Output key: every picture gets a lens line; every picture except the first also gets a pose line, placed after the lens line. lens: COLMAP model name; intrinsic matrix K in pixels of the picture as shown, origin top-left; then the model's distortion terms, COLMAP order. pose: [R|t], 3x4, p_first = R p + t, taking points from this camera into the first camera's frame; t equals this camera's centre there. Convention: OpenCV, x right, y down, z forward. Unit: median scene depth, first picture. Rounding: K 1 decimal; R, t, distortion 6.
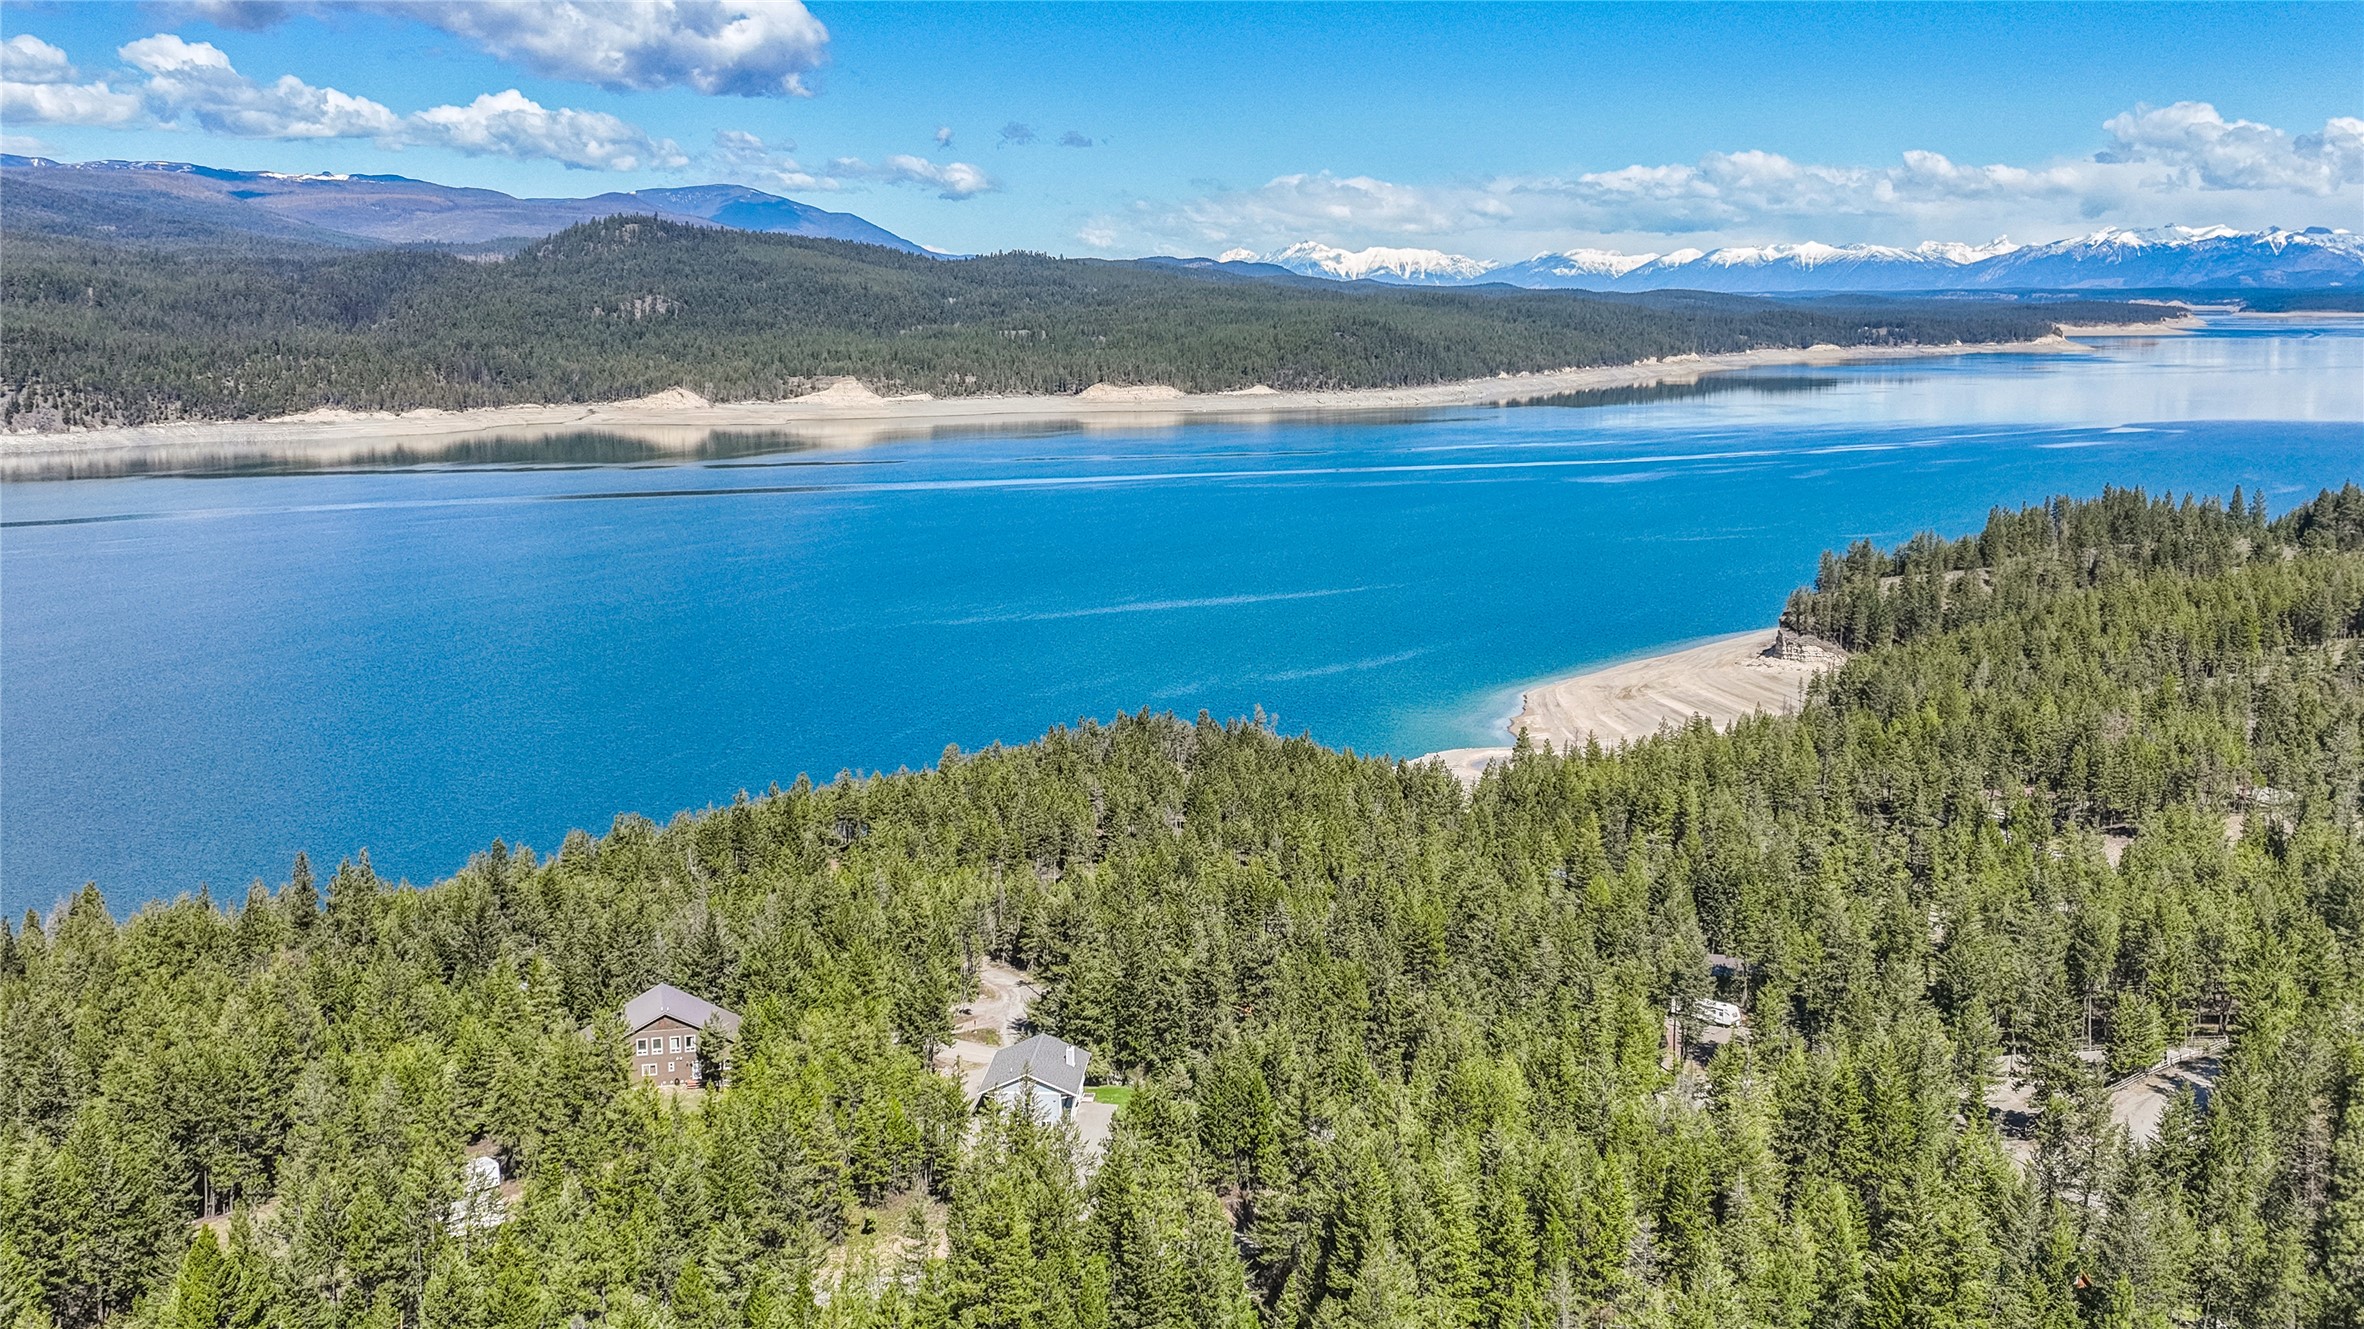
lens RADIAL K [[2490.1, 0, 1177.9], [0, 2490.1, 662.7], [0, 0, 1]] dist [0.008209, 0.000000]
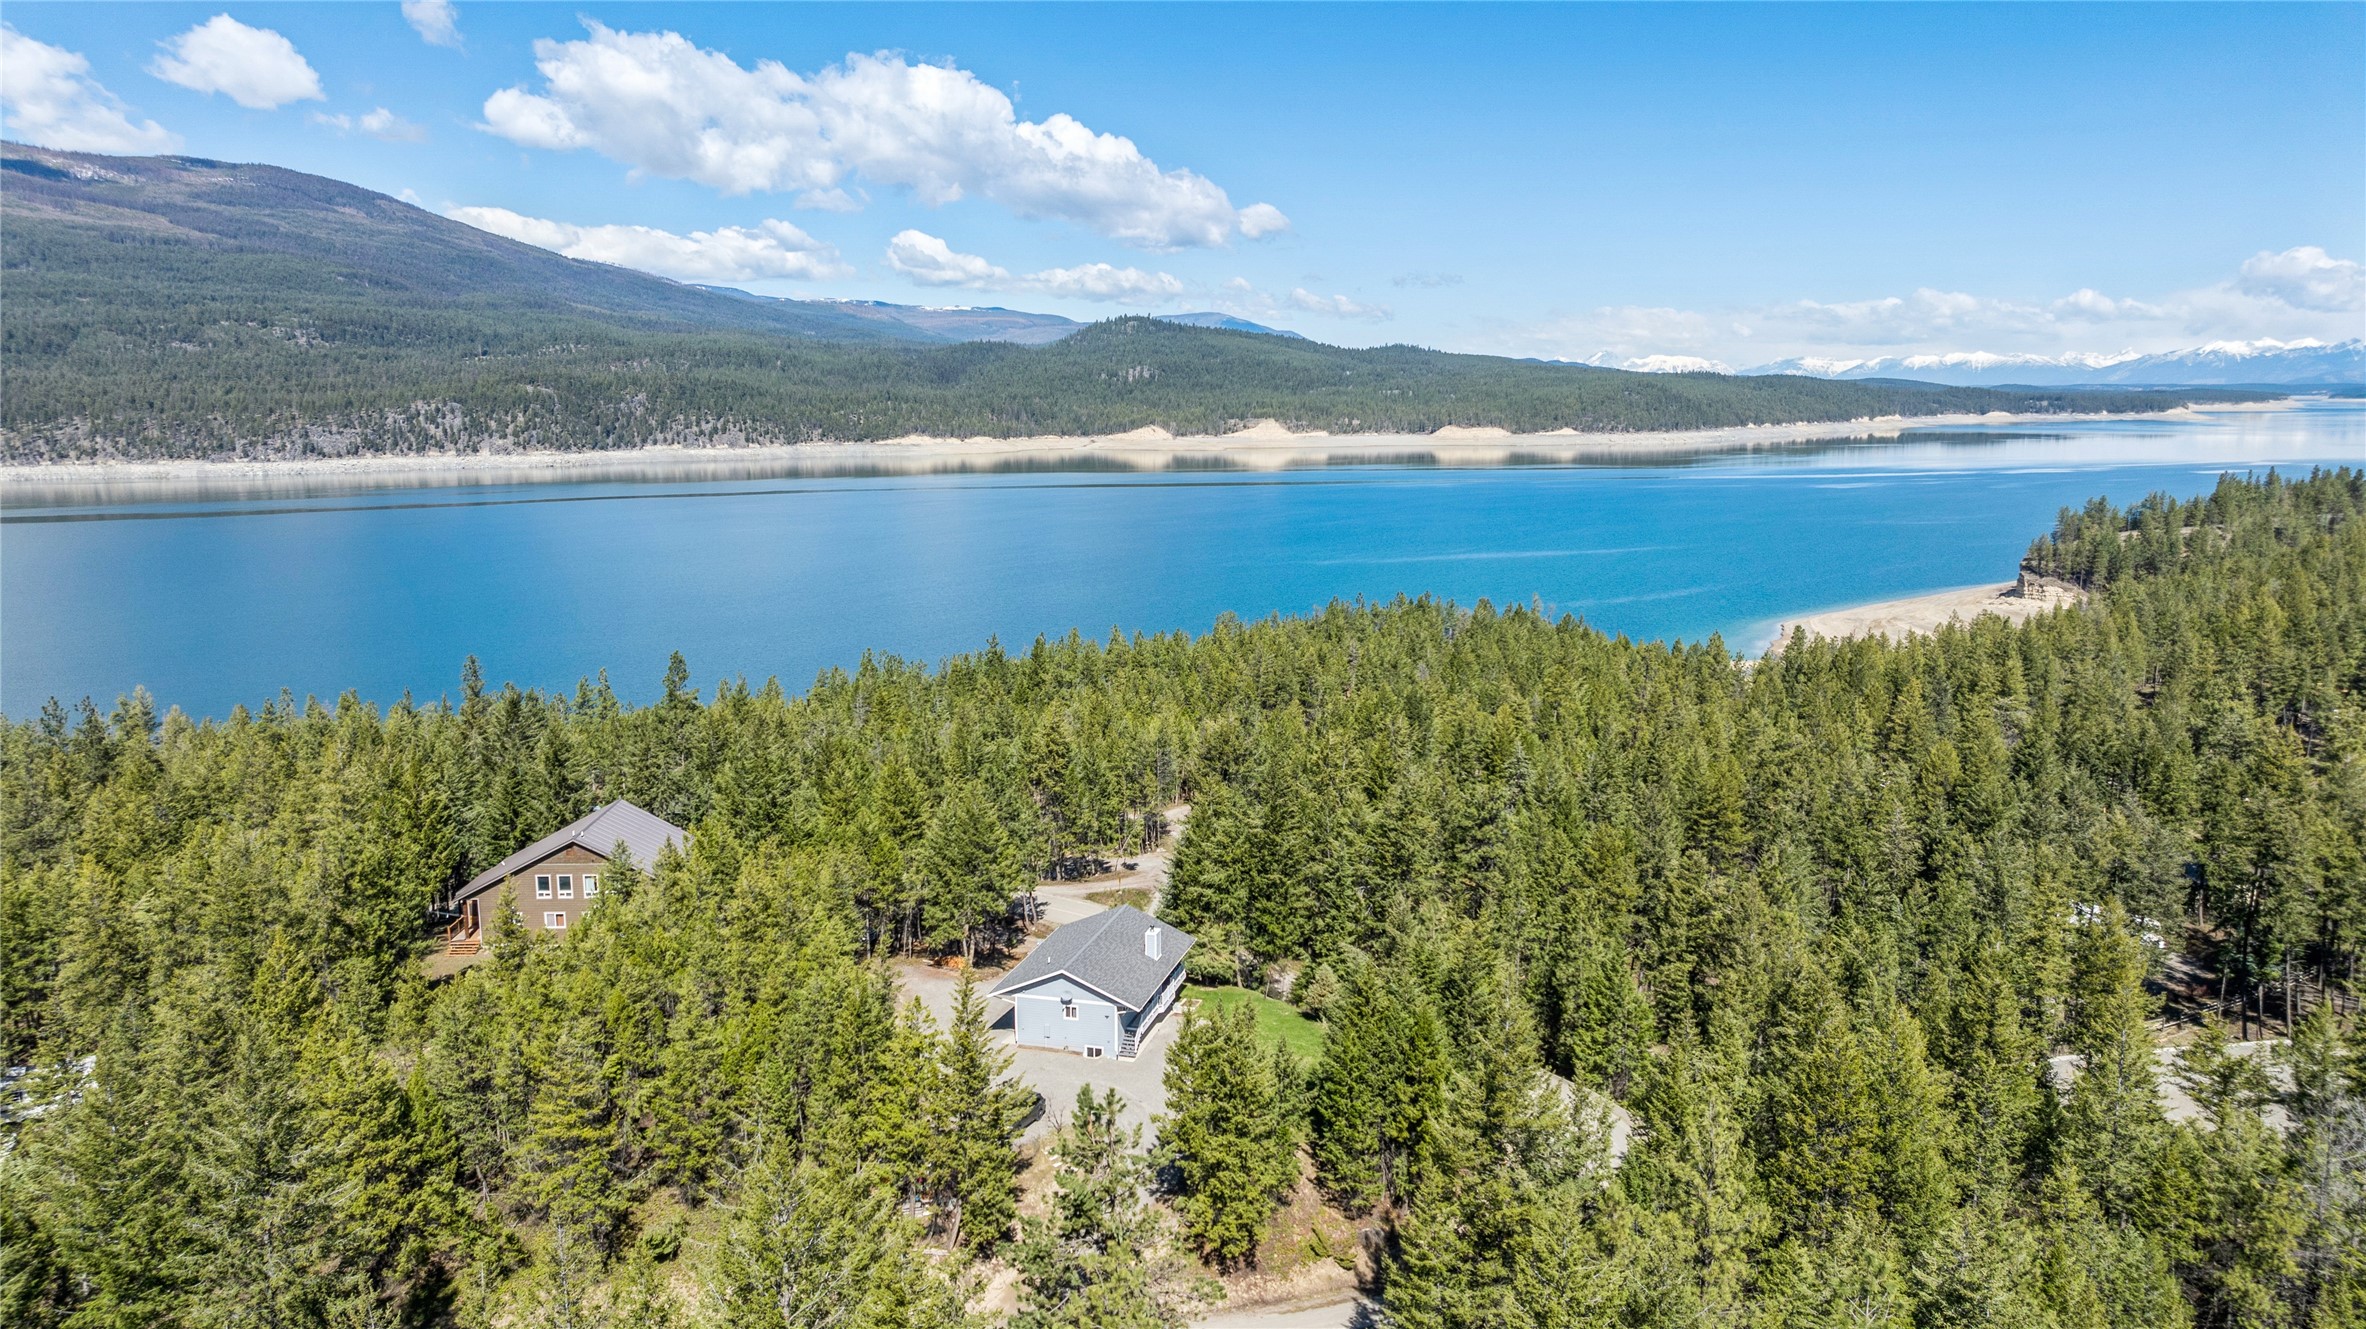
lens RADIAL K [[1684.5, 0, 1182.3], [0, 1684.5, 642.5], [0, 0, 1]] dist [-0.032056, 0.024109]
pose [[0.981444, 0.034572, -0.188607, 0.034411], [-0.033746, 0.999402, 0.007590, 0.062240], [0.188757, -0.001084, 0.982023, 0.464980]]
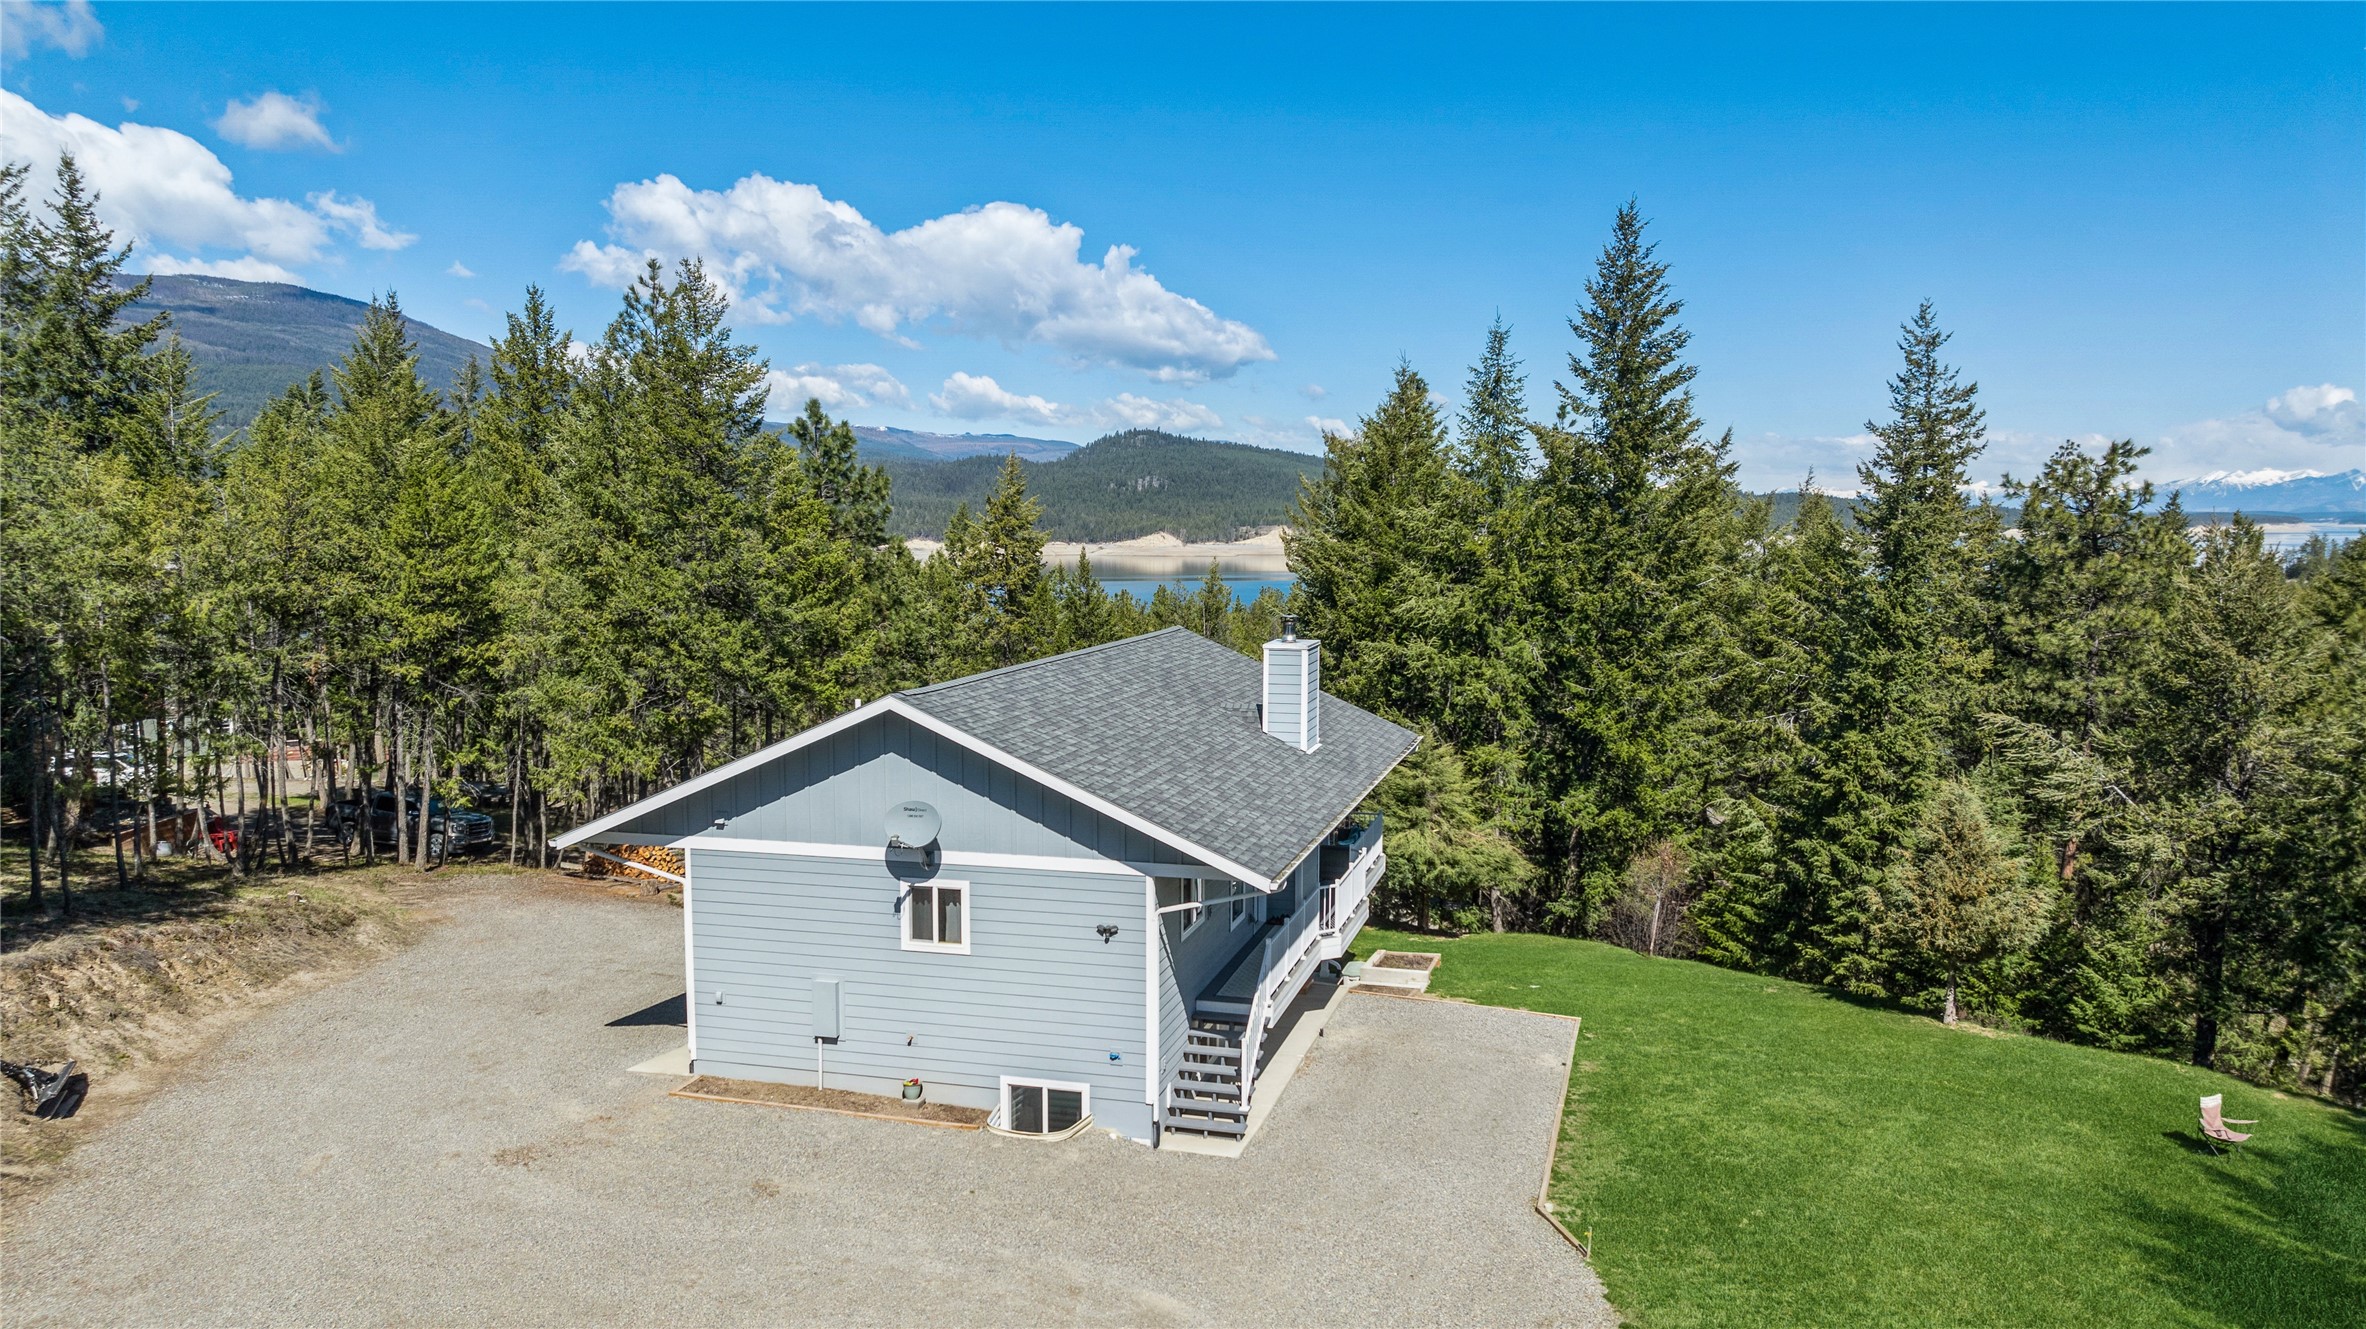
lens RADIAL K [[1684.5, 0, 1189.6], [0, 1684.5, 661.4], [0, 0, 1]] dist [-0.032056, 0.024109]
pose [[0.981328, 0.026989, -0.190439, -0.023106], [-0.038202, 0.997730, -0.055457, 0.130400], [0.188510, 0.061696, 0.980131, 0.716035]]
